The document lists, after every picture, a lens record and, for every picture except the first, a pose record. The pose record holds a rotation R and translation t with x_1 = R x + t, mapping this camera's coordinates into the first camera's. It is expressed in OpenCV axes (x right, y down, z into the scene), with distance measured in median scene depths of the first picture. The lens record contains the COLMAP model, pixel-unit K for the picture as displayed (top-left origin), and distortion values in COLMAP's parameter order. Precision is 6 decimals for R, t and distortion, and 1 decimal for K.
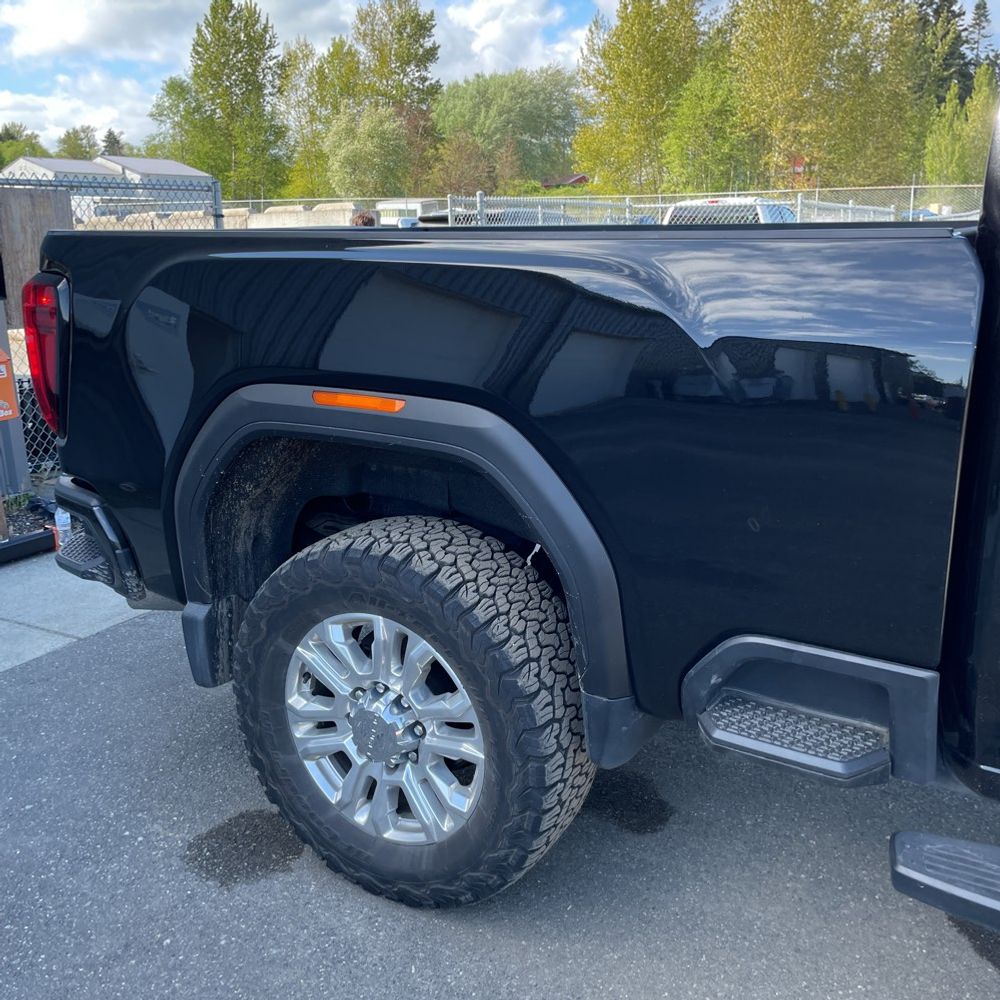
lens RADIAL K [[1007.5, 0, 480.8], [0, 1007.5, 499.7], [0, 0, 1]] dist [0.093447, -0.111642]
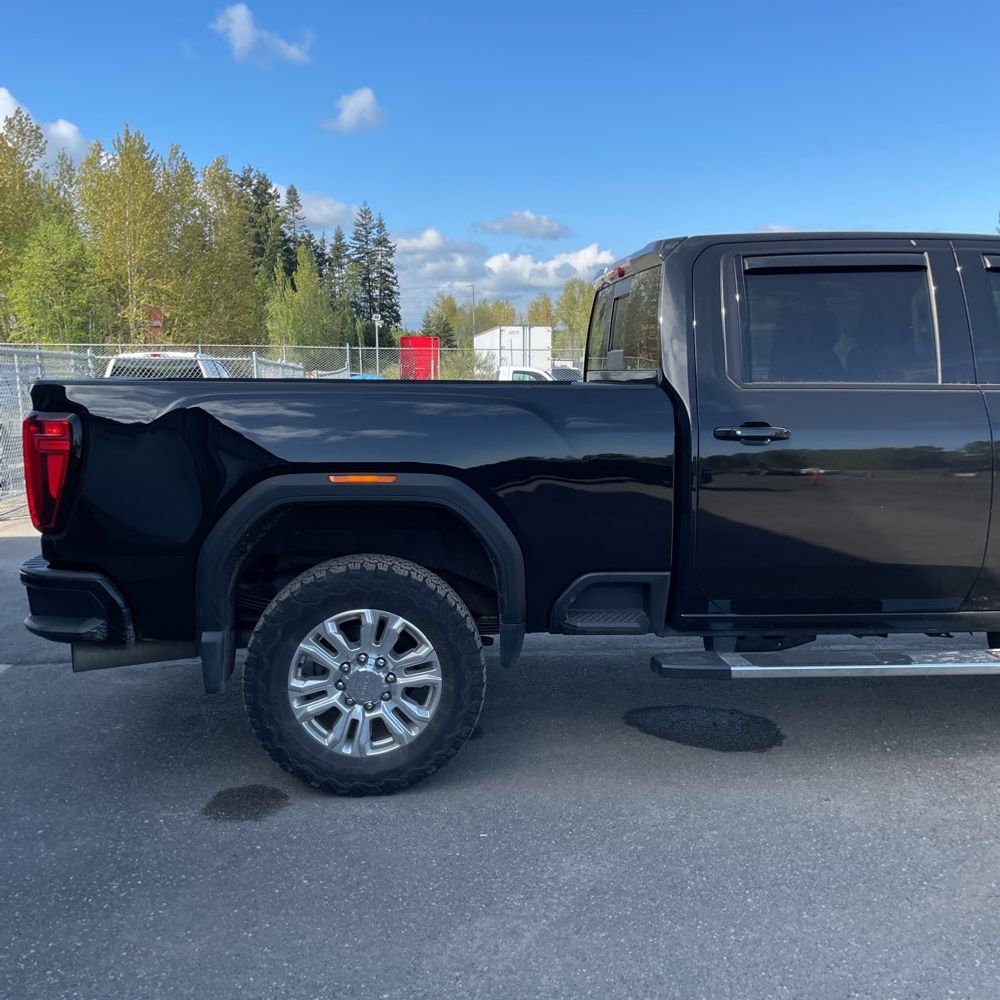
lens RADIAL K [[1007.5, 0, 480.8], [0, 1007.5, 499.7], [0, 0, 1]] dist [0.093447, -0.111642]
pose [[0.821352, -0.059109, 0.567351, -0.823170], [0.138969, 0.985383, -0.098525, 0.119257], [-0.553234, 0.159768, 0.817561, -0.454486]]
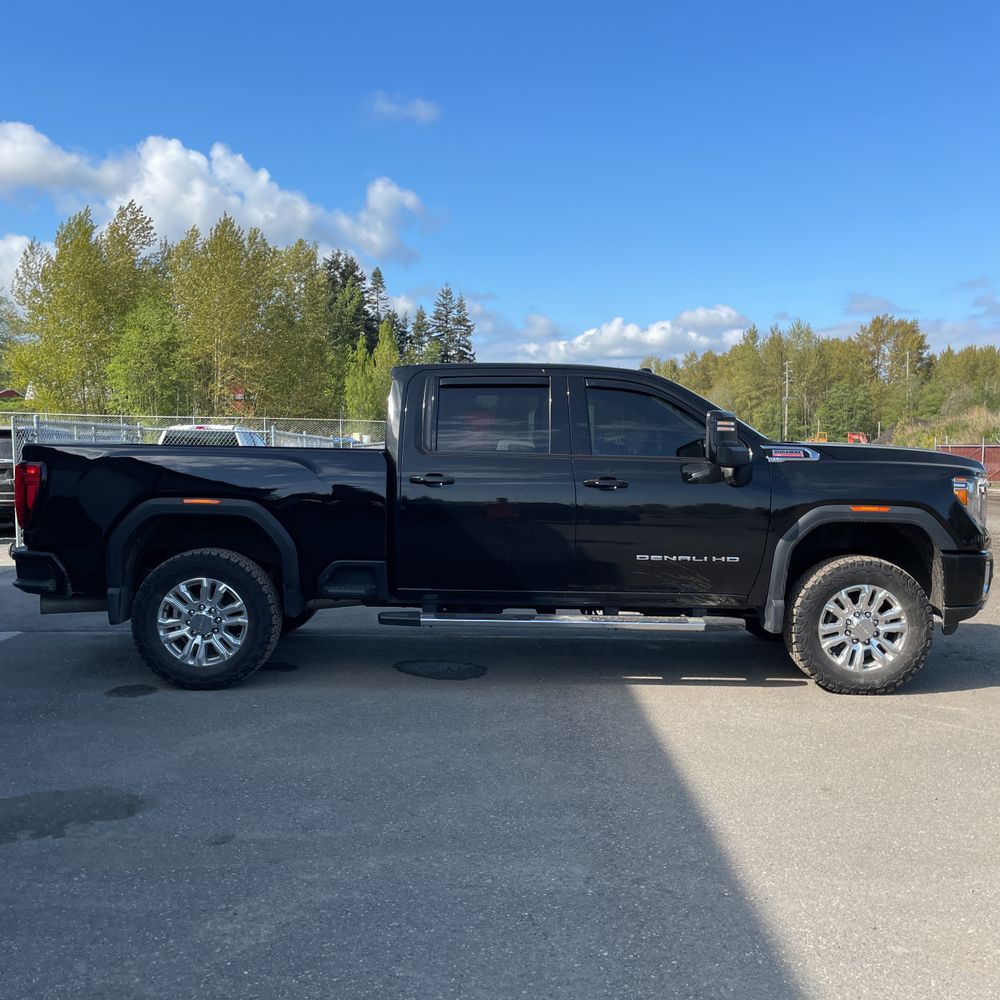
lens RADIAL K [[1007.5, 0, 480.8], [0, 1007.5, 499.7], [0, 0, 1]] dist [0.093447, -0.111642]
pose [[0.864822, -0.001585, 0.502076, -0.805928], [0.106154, 0.977966, -0.179761, 0.463349], [-0.490728, 0.208759, 0.845935, -1.717733]]
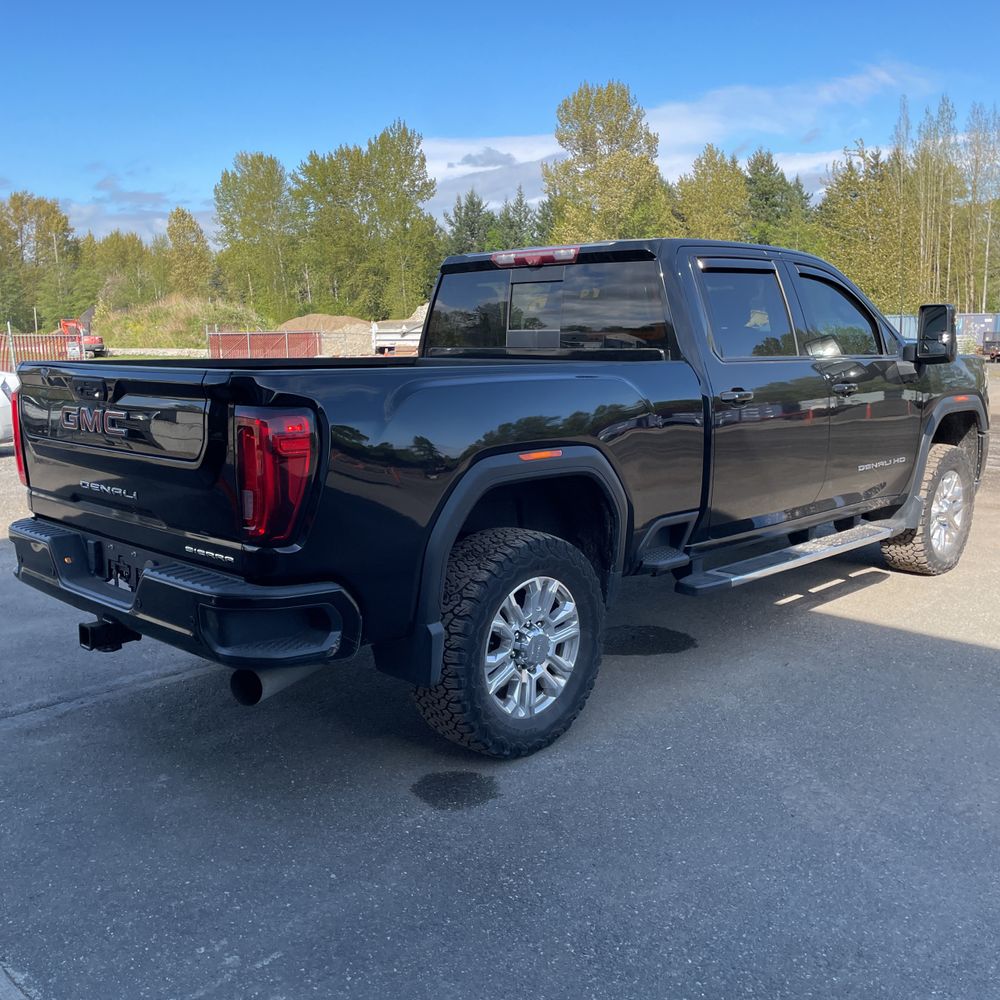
lens RADIAL K [[1007.5, 0, 480.8], [0, 1007.5, 499.7], [0, 0, 1]] dist [0.093447, -0.111642]
pose [[0.247013, -0.143025, 0.958399, -1.681804], [0.254474, 0.963908, 0.078260, -0.167141], [-0.935002, 0.224556, 0.274494, 0.542827]]
